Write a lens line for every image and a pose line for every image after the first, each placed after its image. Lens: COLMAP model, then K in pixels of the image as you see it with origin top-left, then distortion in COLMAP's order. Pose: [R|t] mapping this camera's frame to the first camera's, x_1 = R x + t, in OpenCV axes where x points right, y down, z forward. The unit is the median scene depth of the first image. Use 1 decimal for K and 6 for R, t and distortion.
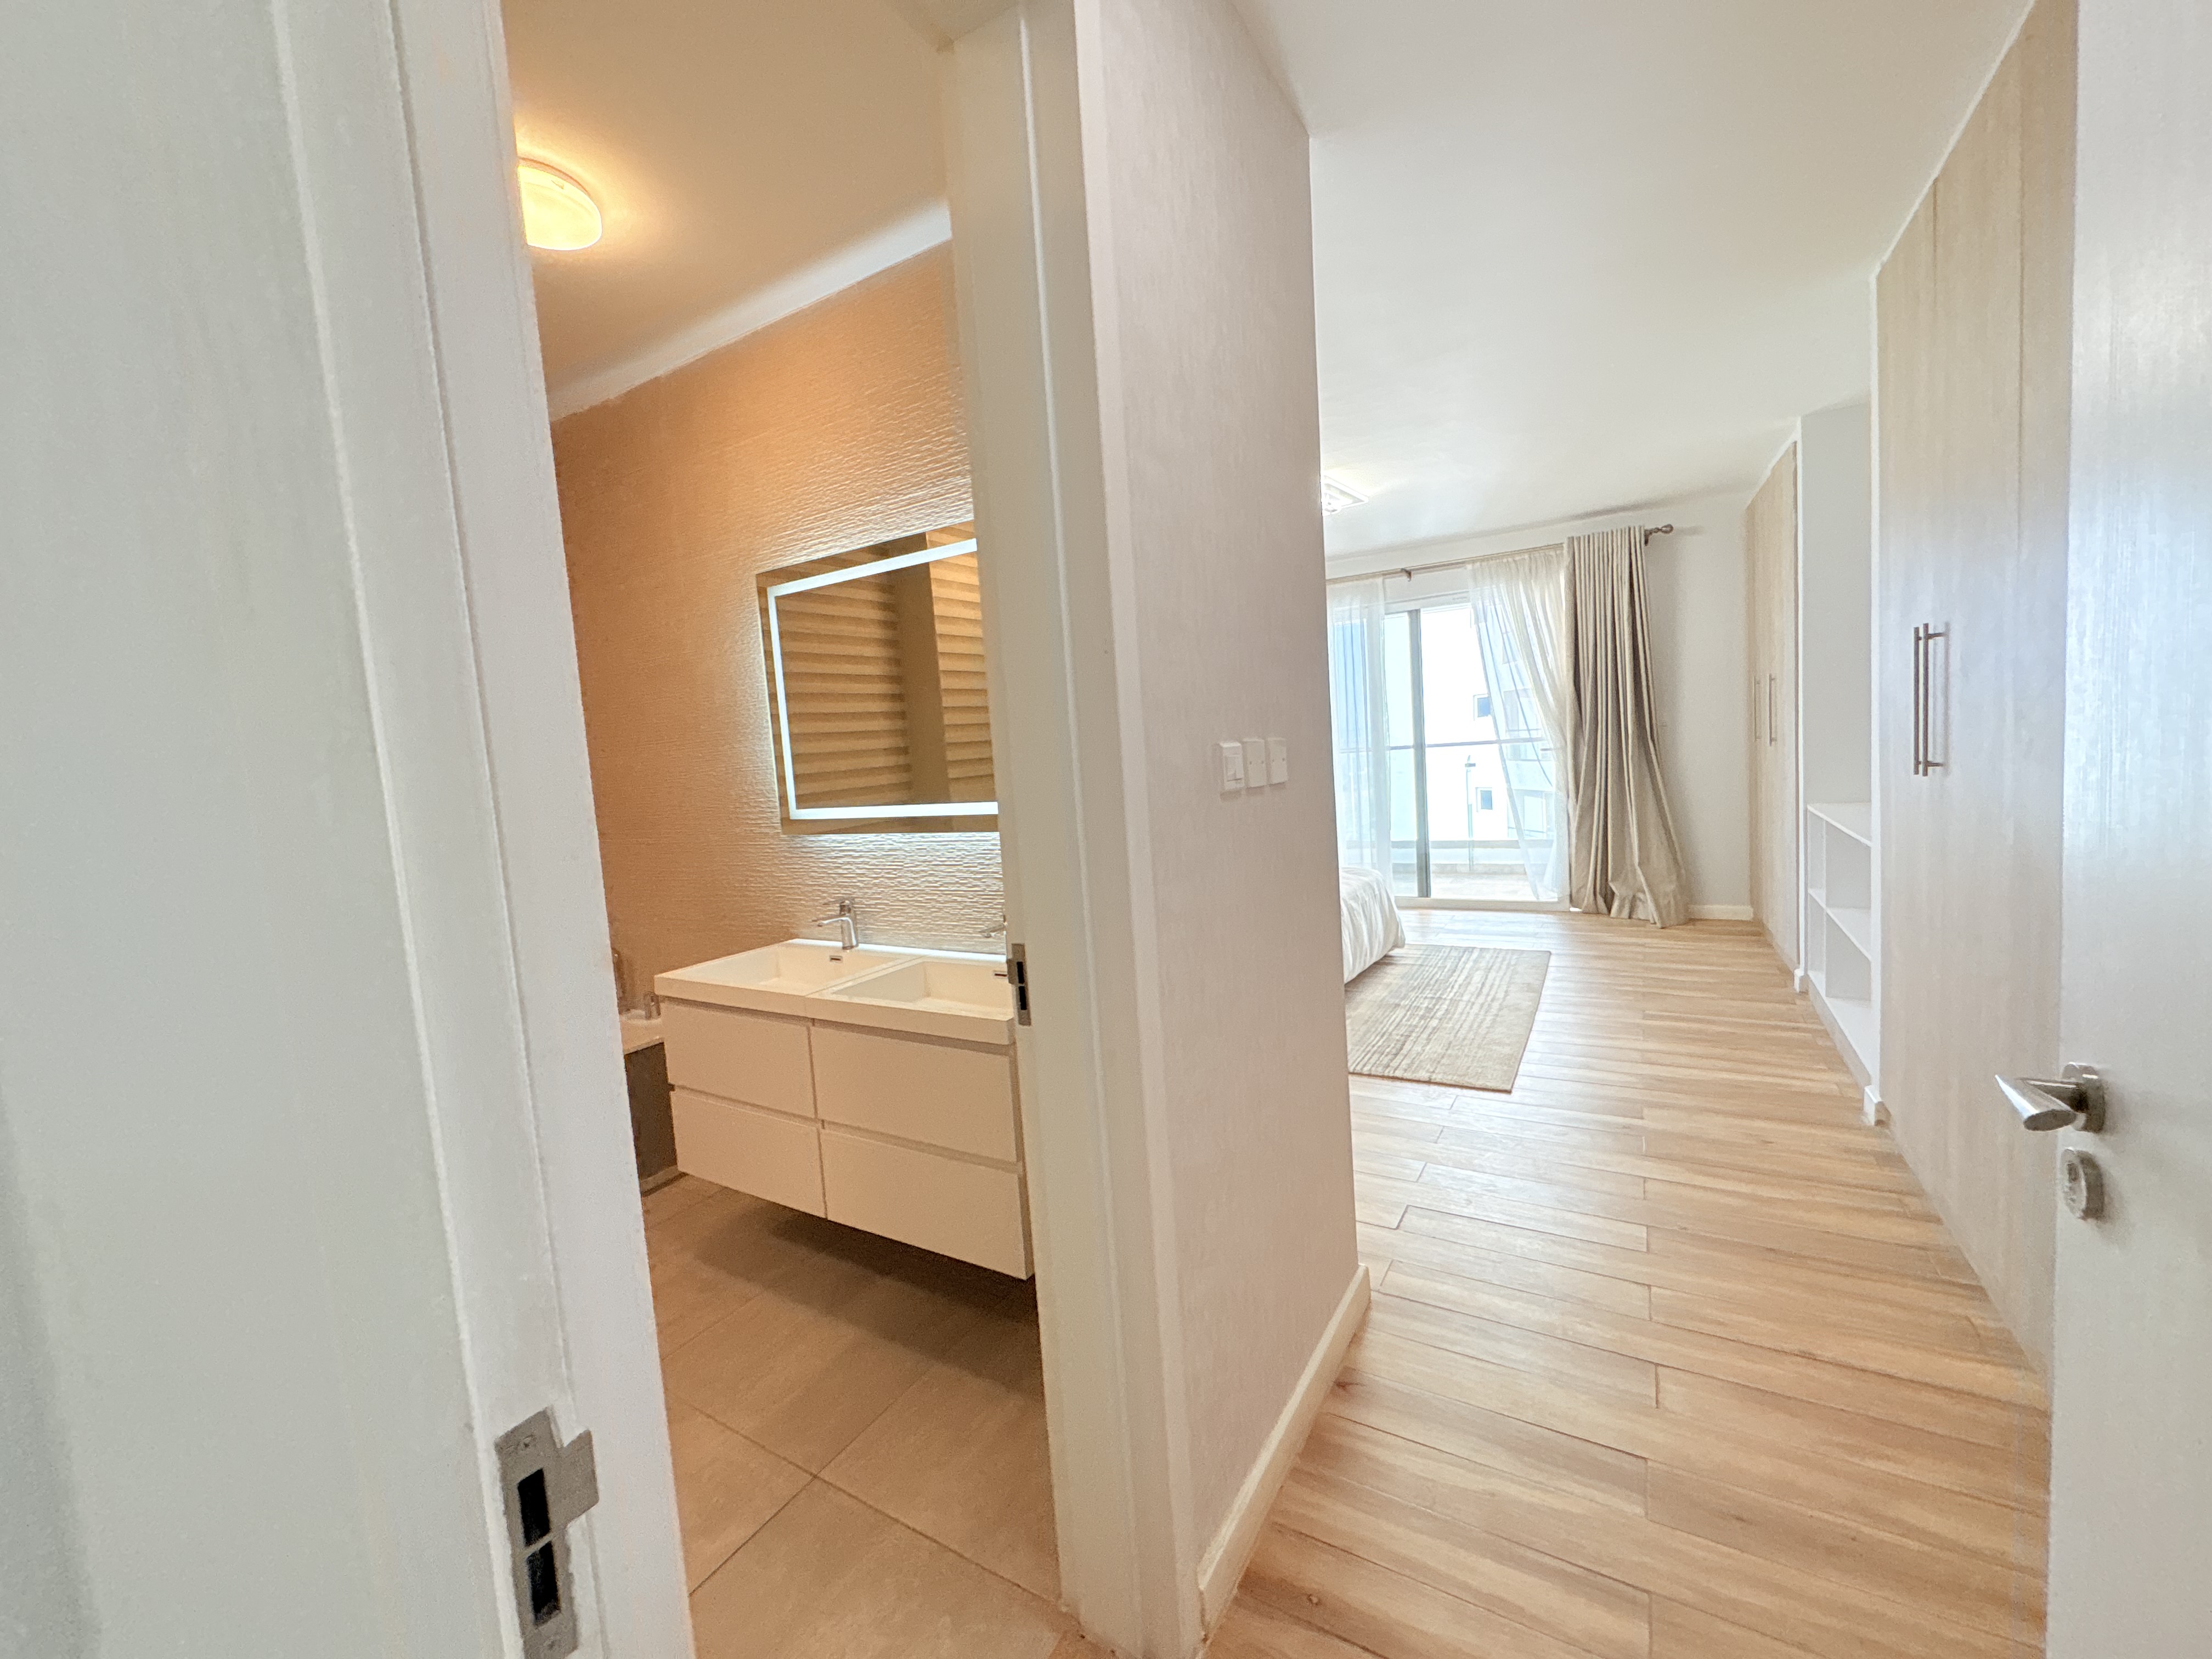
lens RADIAL K [[884.7, 0, 1106.9], [0, 884.7, 835.4], [0, 0, 1]] dist [0.000818, 0.000130]
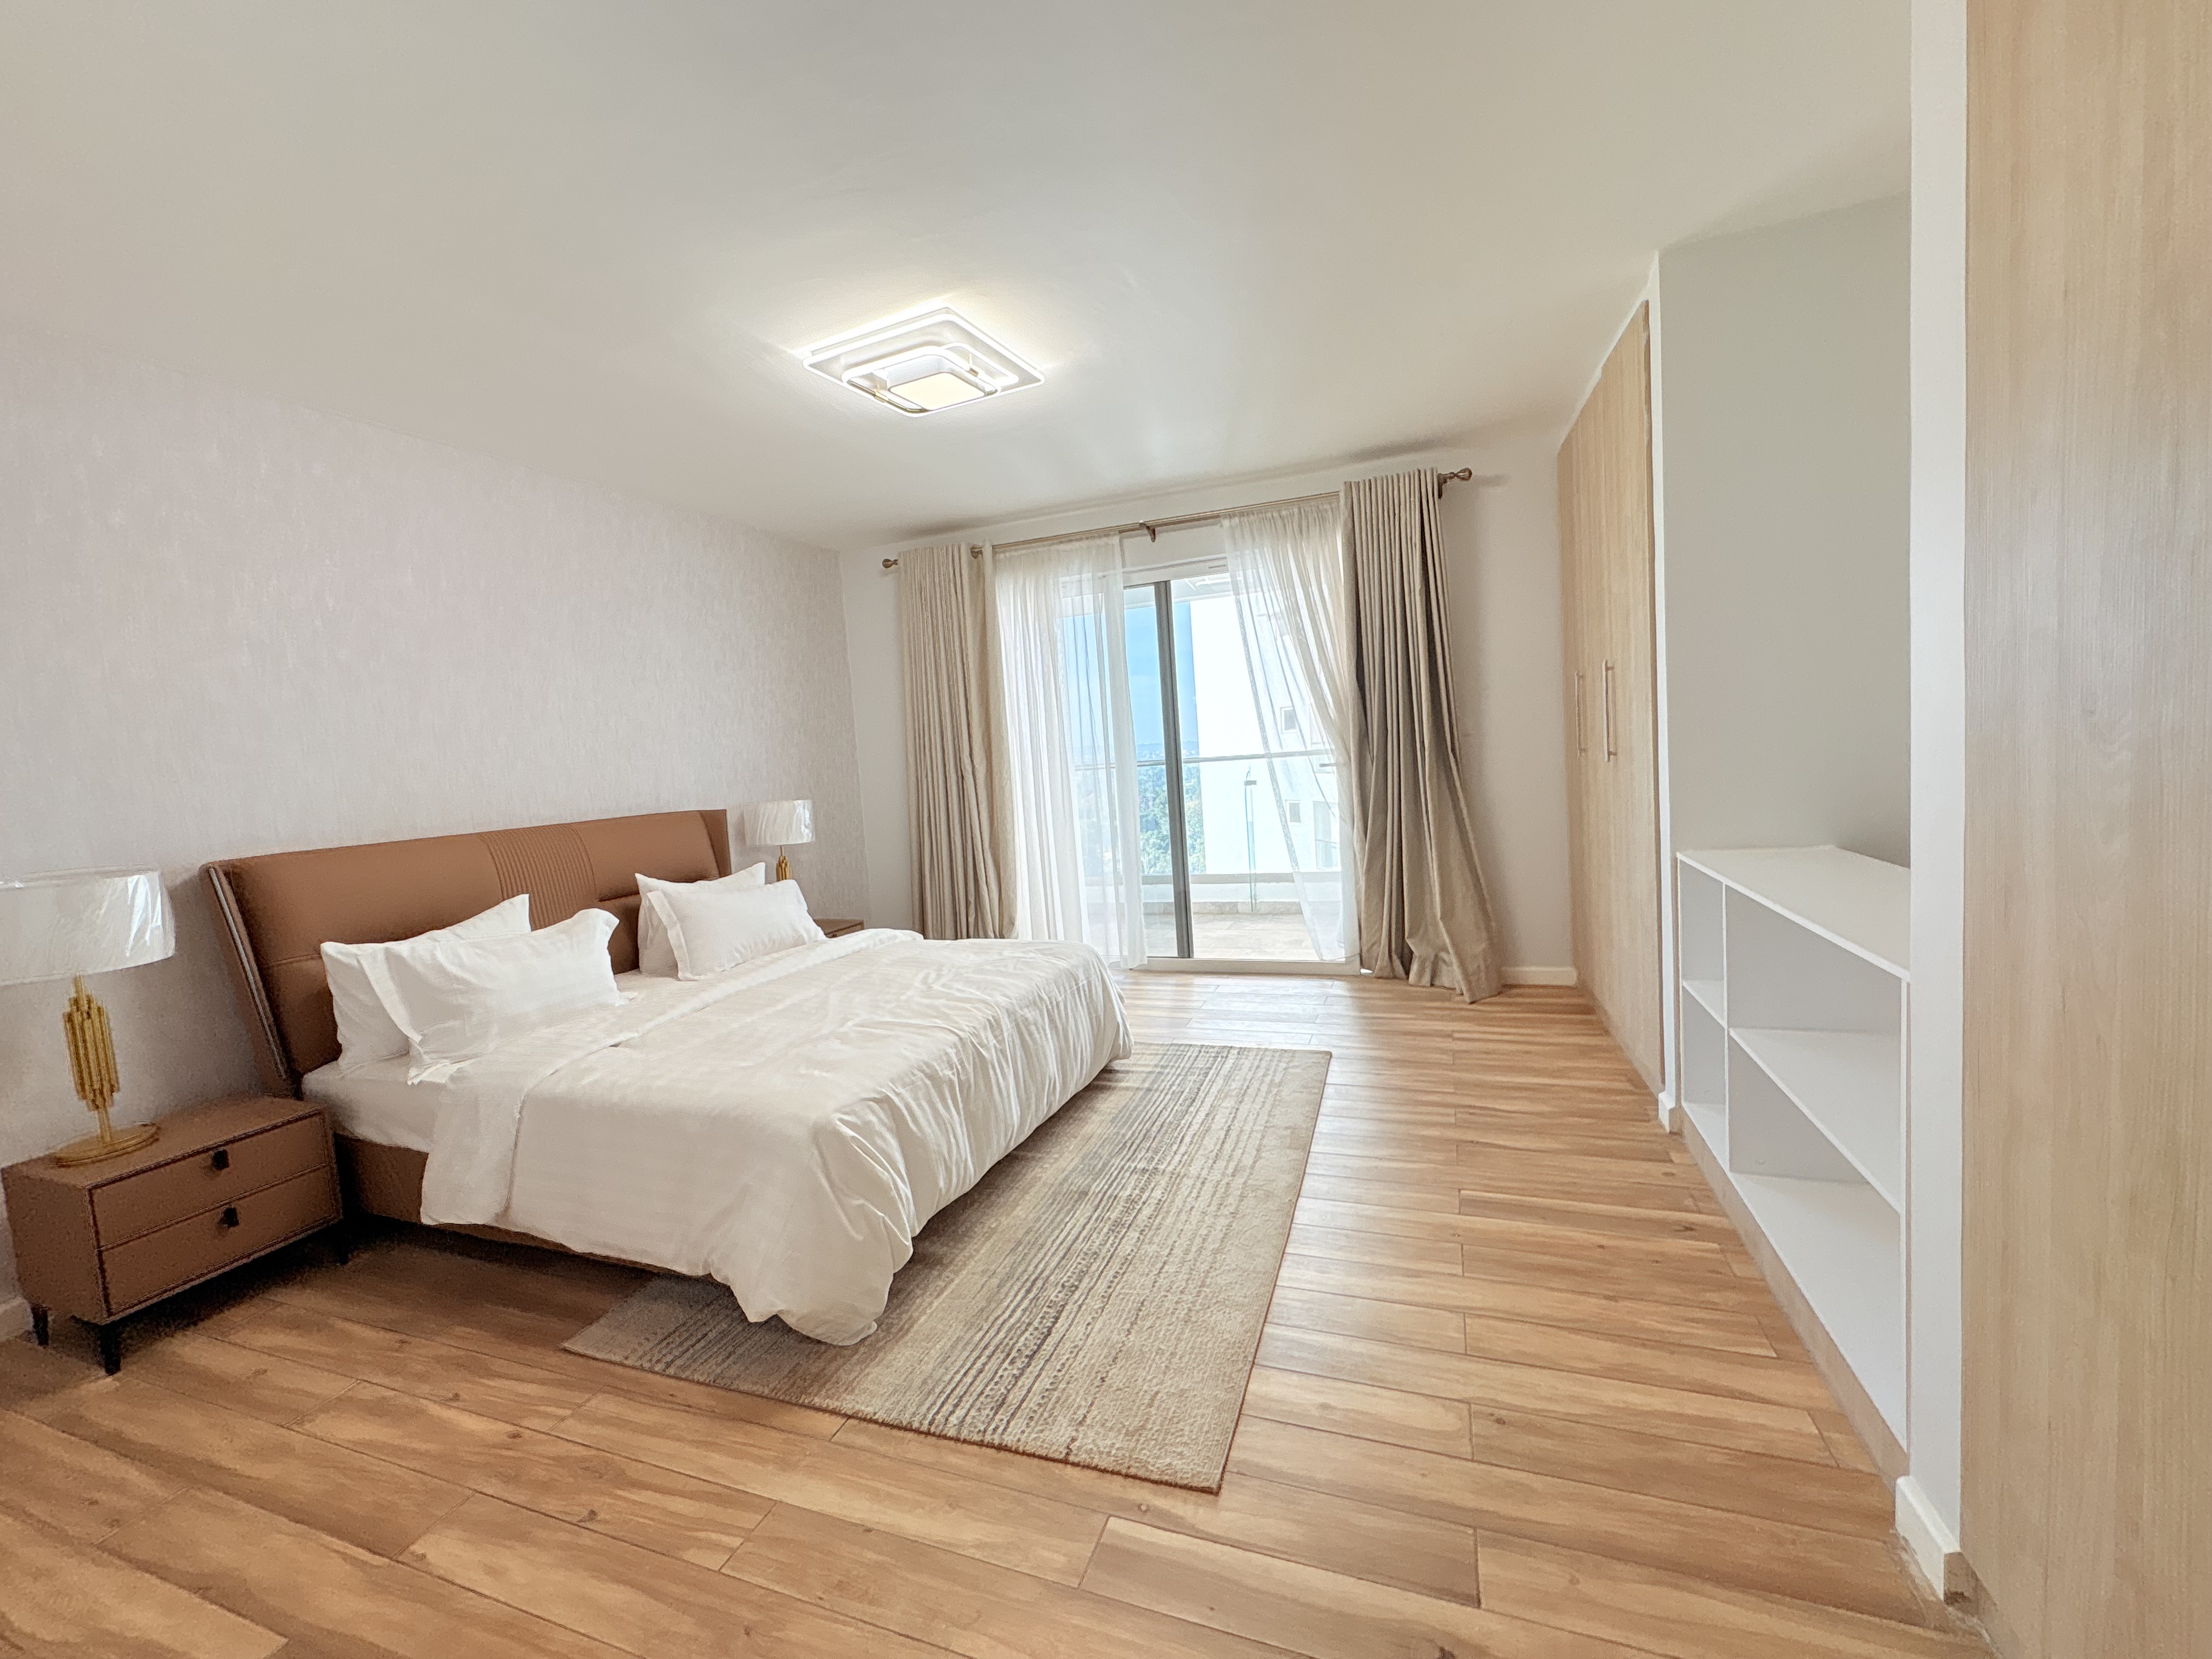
lens RADIAL K [[888.2, 0, 1106.0], [0, 888.2, 829.5], [0, 0, 1]] dist [0.000637, 0.000221]
pose [[0.982316, -0.013169, 0.186766, 0.186359], [0.016957, 0.999681, -0.018699, -0.034523], [-0.186461, 0.021536, 0.982226, 0.319083]]
